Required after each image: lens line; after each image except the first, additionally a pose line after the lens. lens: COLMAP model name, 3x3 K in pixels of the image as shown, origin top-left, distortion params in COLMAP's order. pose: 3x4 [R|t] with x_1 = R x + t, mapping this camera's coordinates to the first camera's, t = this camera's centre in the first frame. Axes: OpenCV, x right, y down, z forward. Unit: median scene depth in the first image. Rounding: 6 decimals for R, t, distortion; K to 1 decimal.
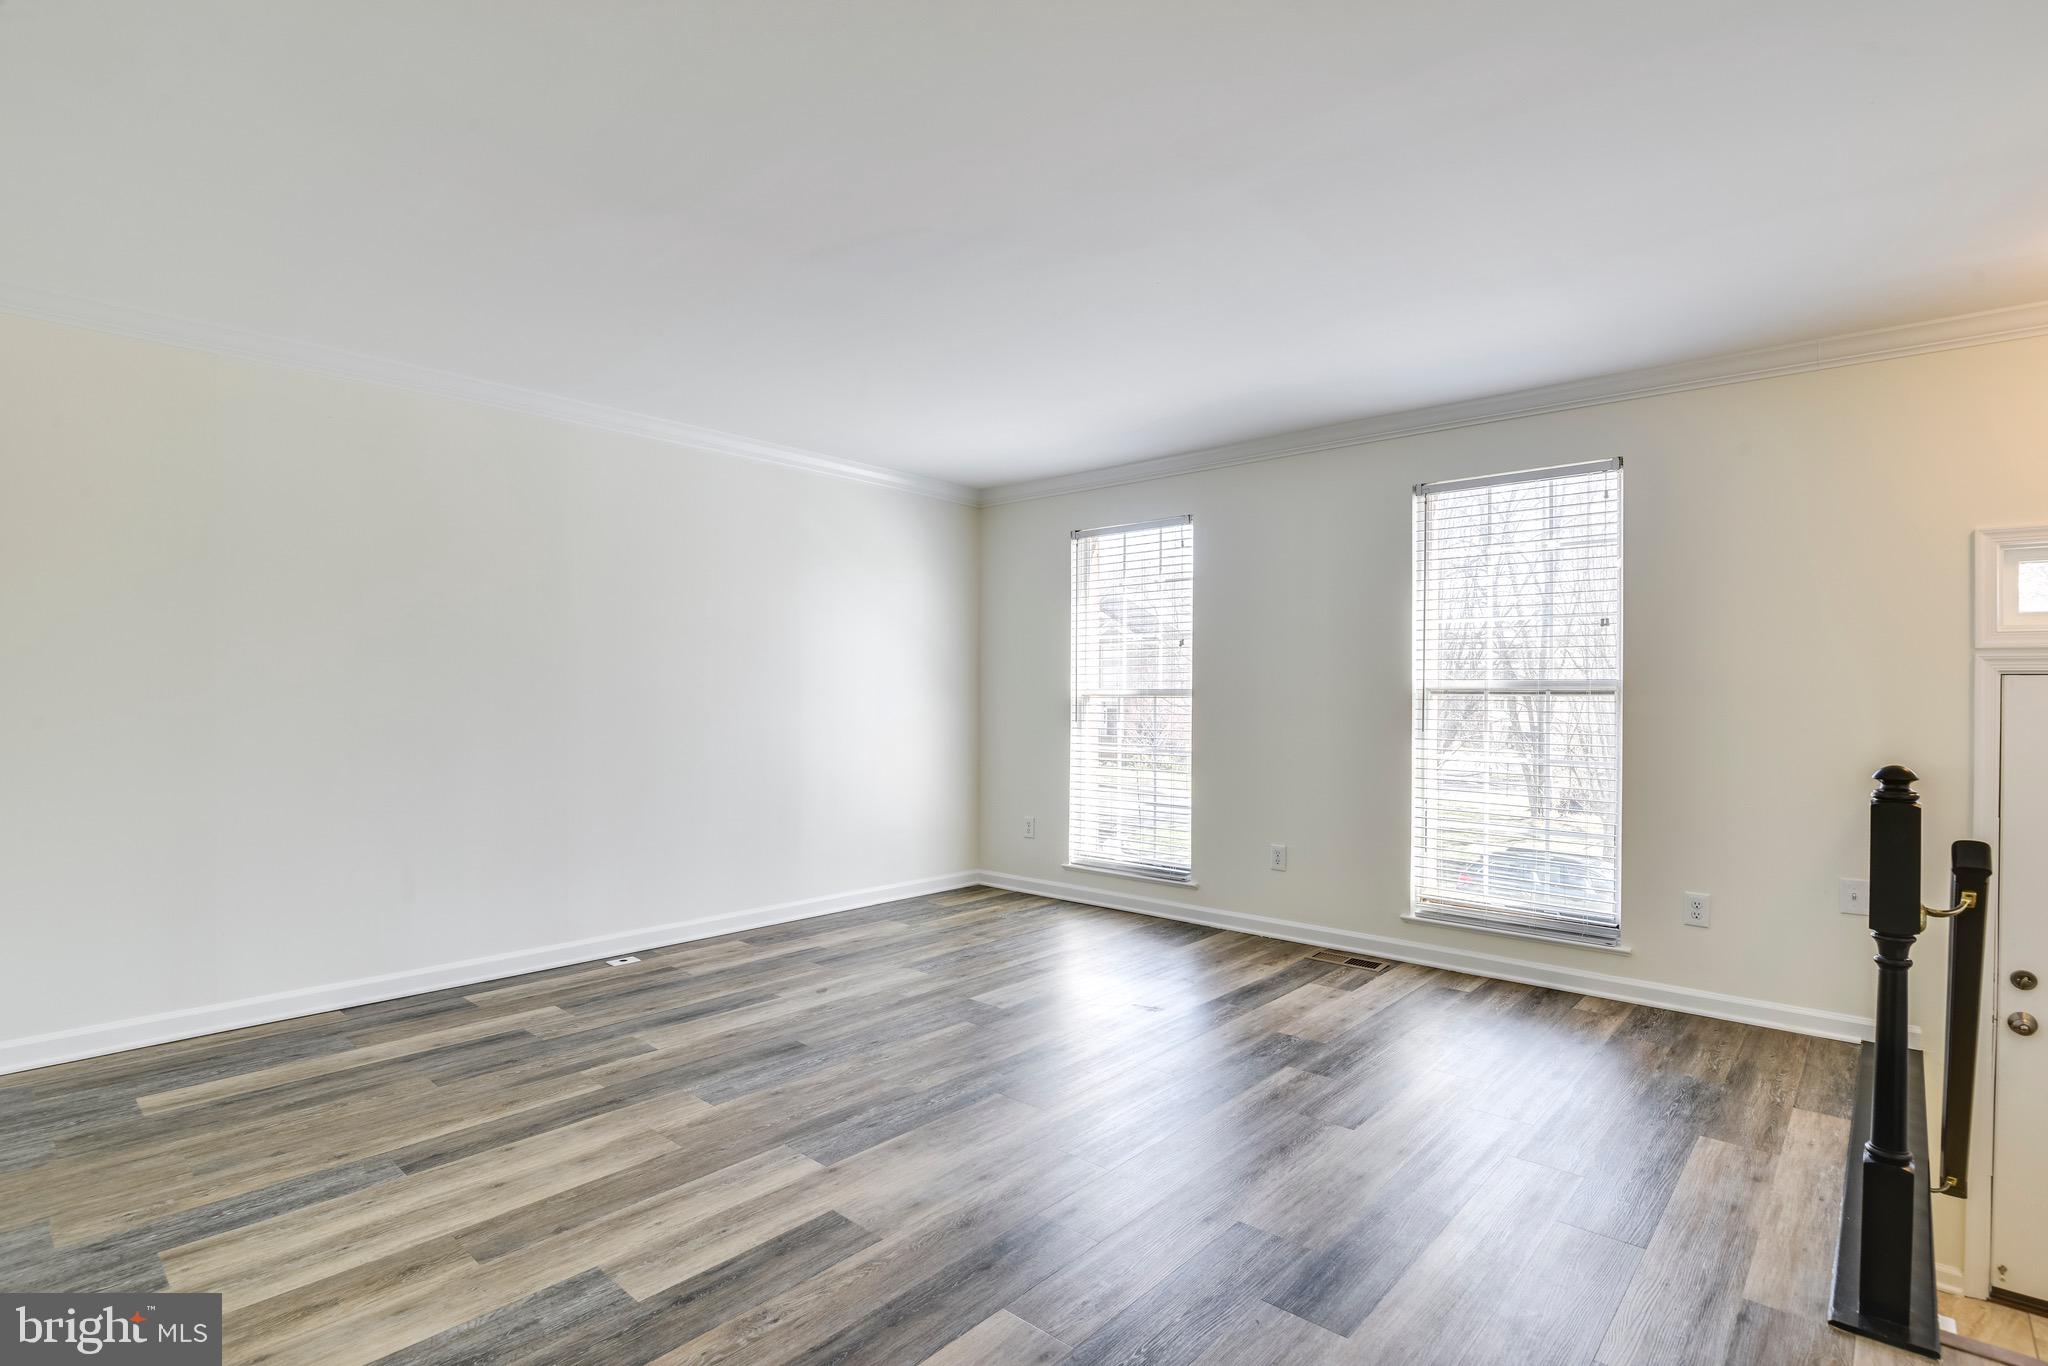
lens RADIAL K [[985.0, 0, 1015.7], [0, 985.0, 695.8], [0, 0, 1]] dist [0.001460, -0.015227]
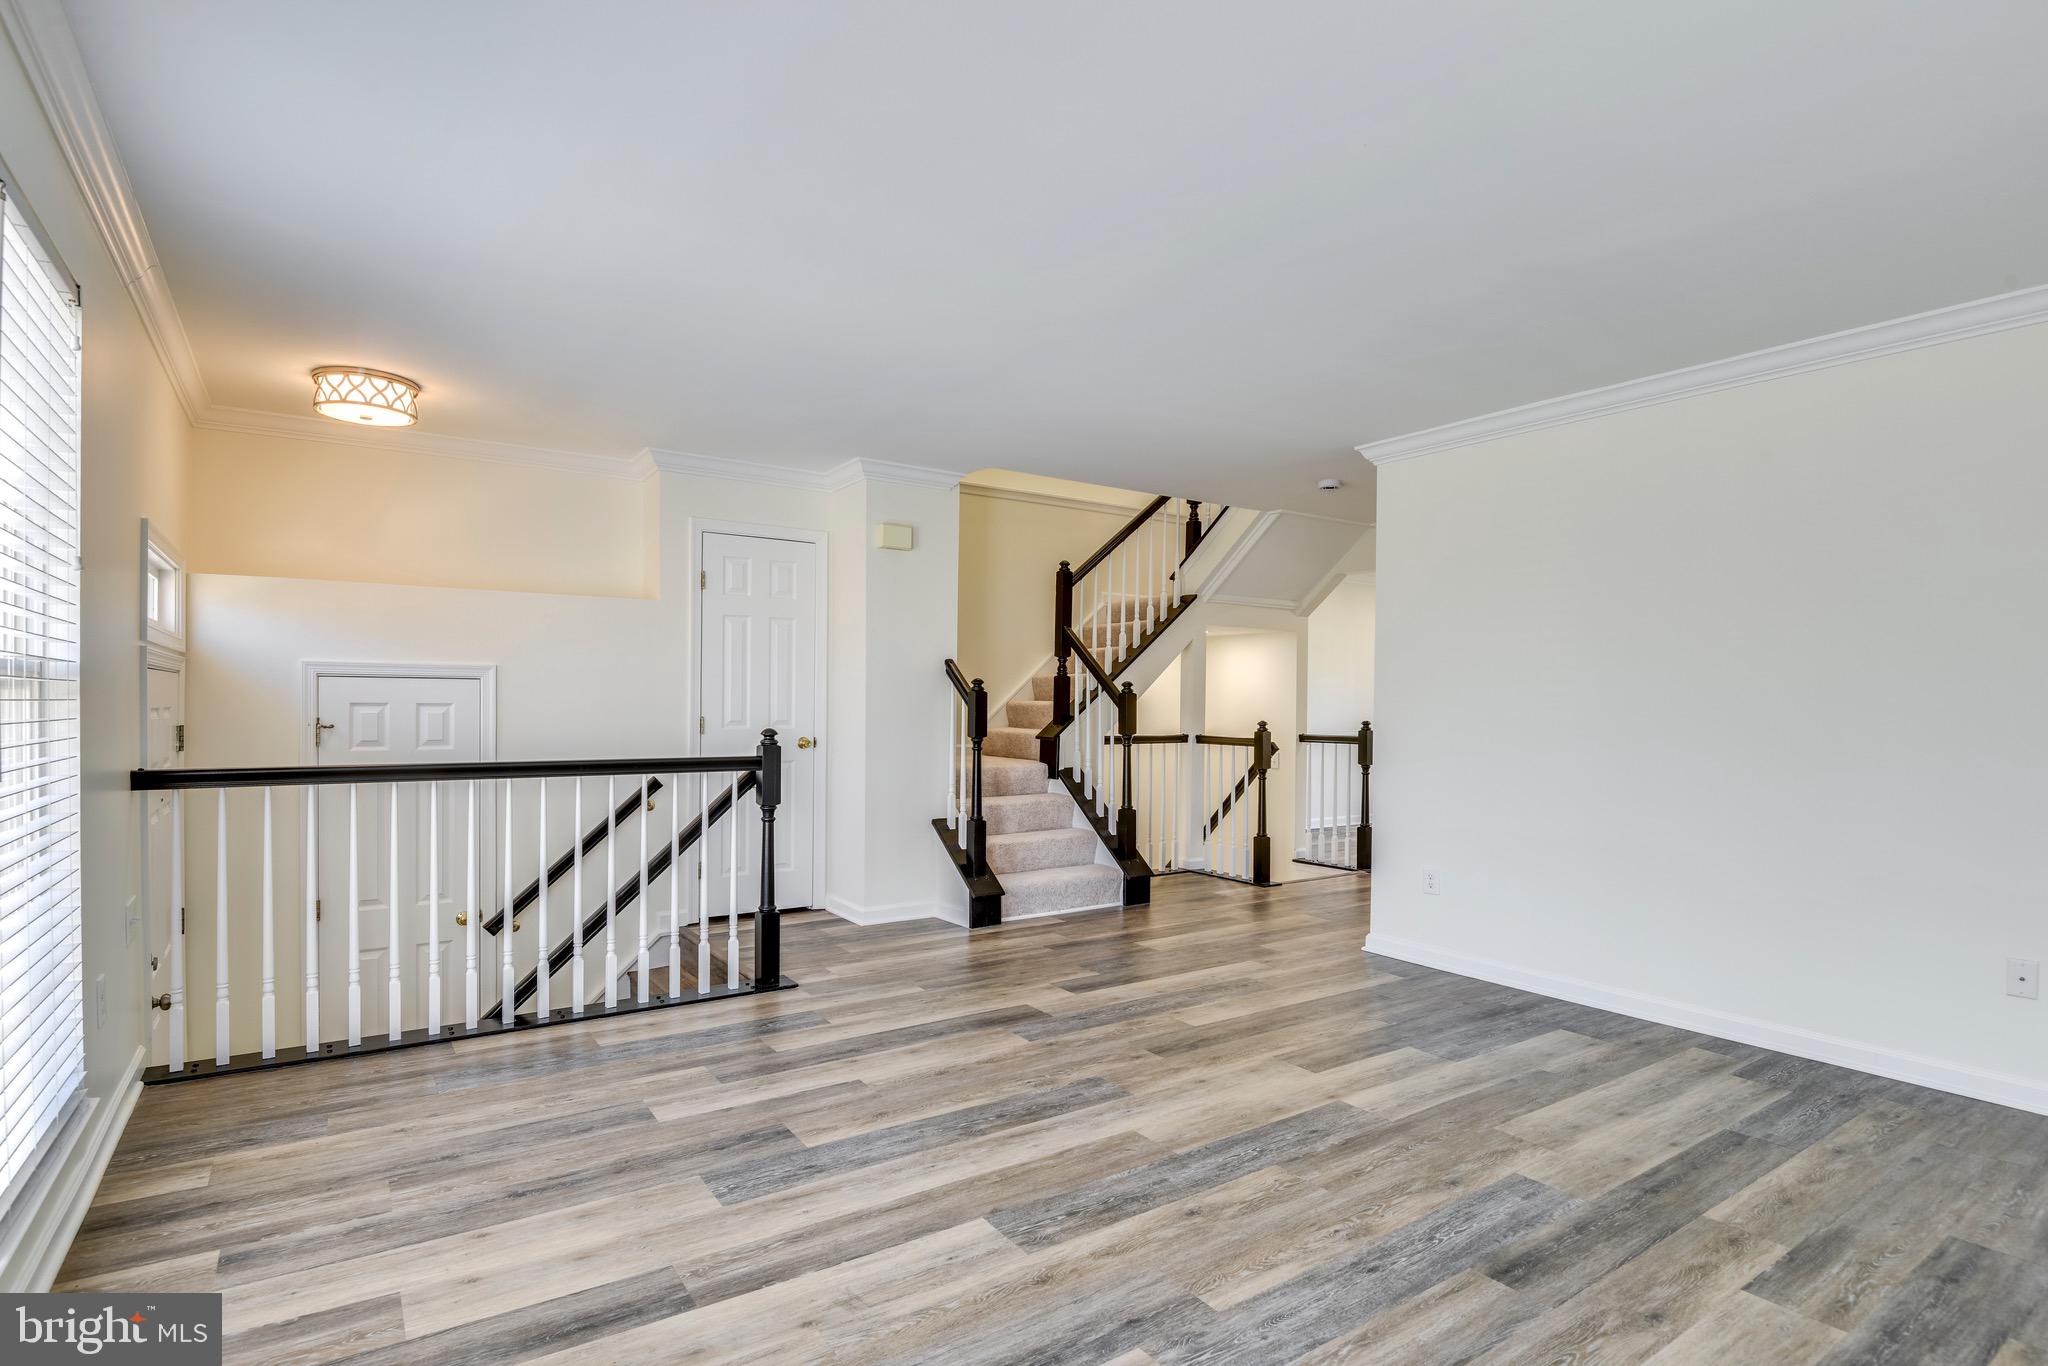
lens RADIAL K [[985.0, 0, 1015.7], [0, 985.0, 695.8], [0, 0, 1]] dist [0.001460, -0.015227]
pose [[-0.968708, -0.012869, 0.247868, -0.090925], [-0.013767, 0.999903, -0.001889, 0.008140], [-0.247819, -0.005242, -0.968792, 1.922198]]
